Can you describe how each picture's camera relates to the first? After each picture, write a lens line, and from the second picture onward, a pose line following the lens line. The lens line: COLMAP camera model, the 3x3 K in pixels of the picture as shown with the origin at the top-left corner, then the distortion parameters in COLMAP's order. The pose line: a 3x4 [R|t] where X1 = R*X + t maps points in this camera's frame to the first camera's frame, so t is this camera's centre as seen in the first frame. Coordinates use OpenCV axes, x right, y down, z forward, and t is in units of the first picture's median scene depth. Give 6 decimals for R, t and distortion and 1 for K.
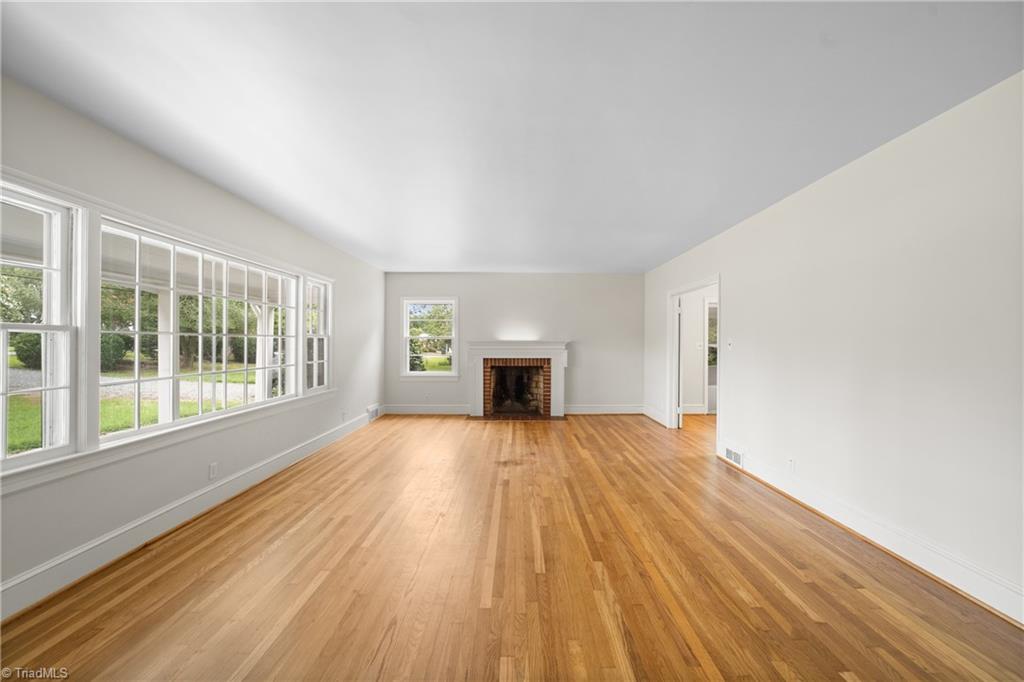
lens RADIAL K [[394.0, 0, 520.4], [0, 394.0, 342.8], [0, 0, 1]] dist [-0.022879, 0.007026]
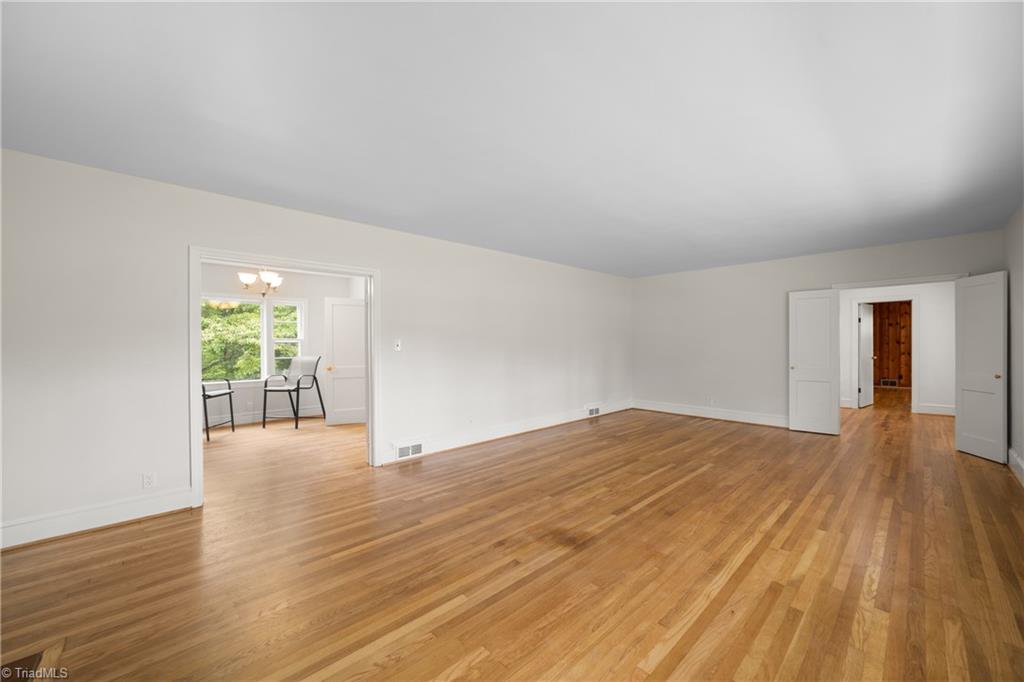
lens RADIAL K [[394.0, 0, 520.4], [0, 394.0, 342.8], [0, 0, 1]] dist [-0.022879, 0.007026]
pose [[-0.688291, 0.002409, 0.725431, -0.261523], [0.003241, 0.999995, -0.000246, -0.000489], [-0.725427, 0.002181, -0.688295, 0.911995]]
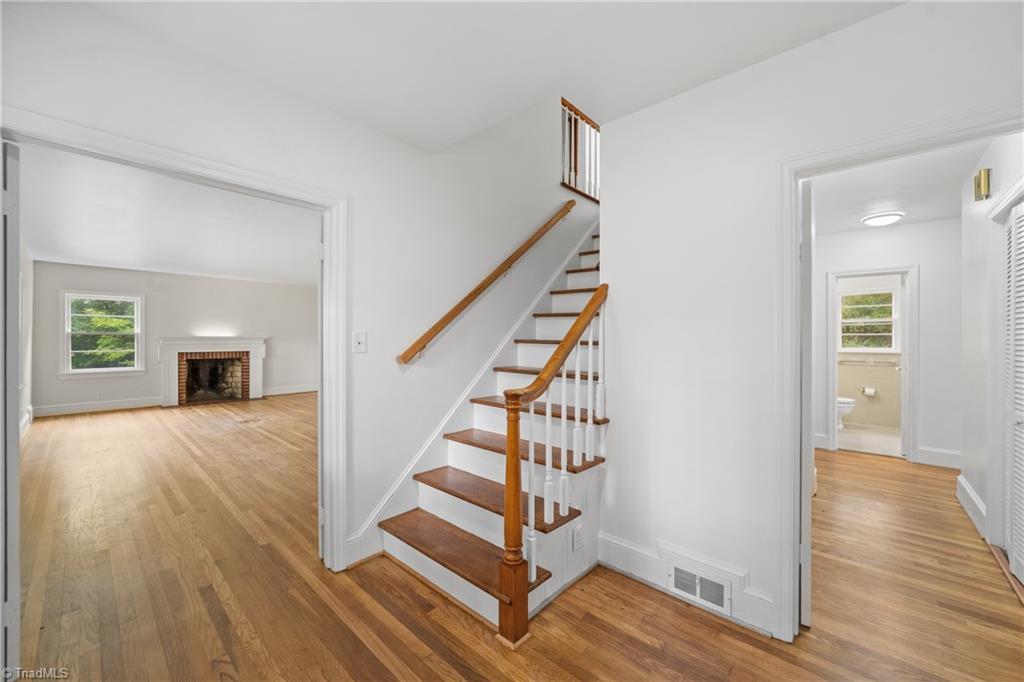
lens RADIAL K [[396.6, 0, 520.5], [0, 396.6, 336.5], [0, 0, 1]] dist [-0.021689, 0.006874]
pose [[0.671360, 0.003432, 0.741123, -0.266548], [0.000110, 0.999989, -0.004730, -0.000044], [-0.741131, 0.003257, 0.671352, -0.448086]]
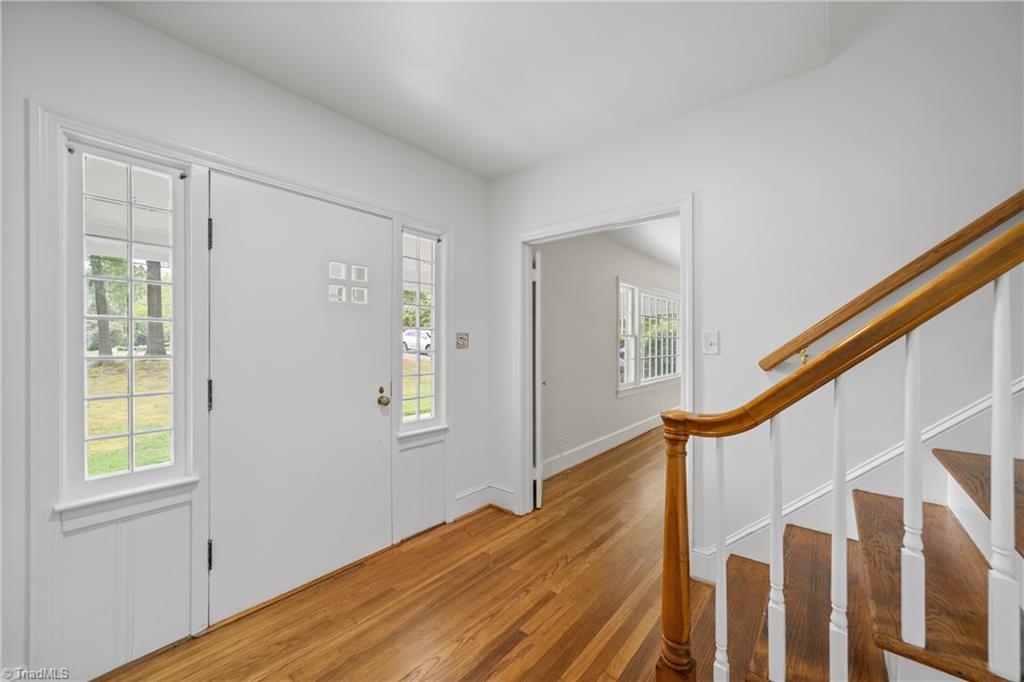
lens RADIAL K [[396.6, 0, 520.5], [0, 396.6, 336.5], [0, 0, 1]] dist [-0.021689, 0.006874]
pose [[0.746090, -0.037118, -0.664810, 0.002083], [0.030293, 0.999303, -0.021798, 0.000447], [0.665156, -0.003876, 0.746695, -0.448618]]
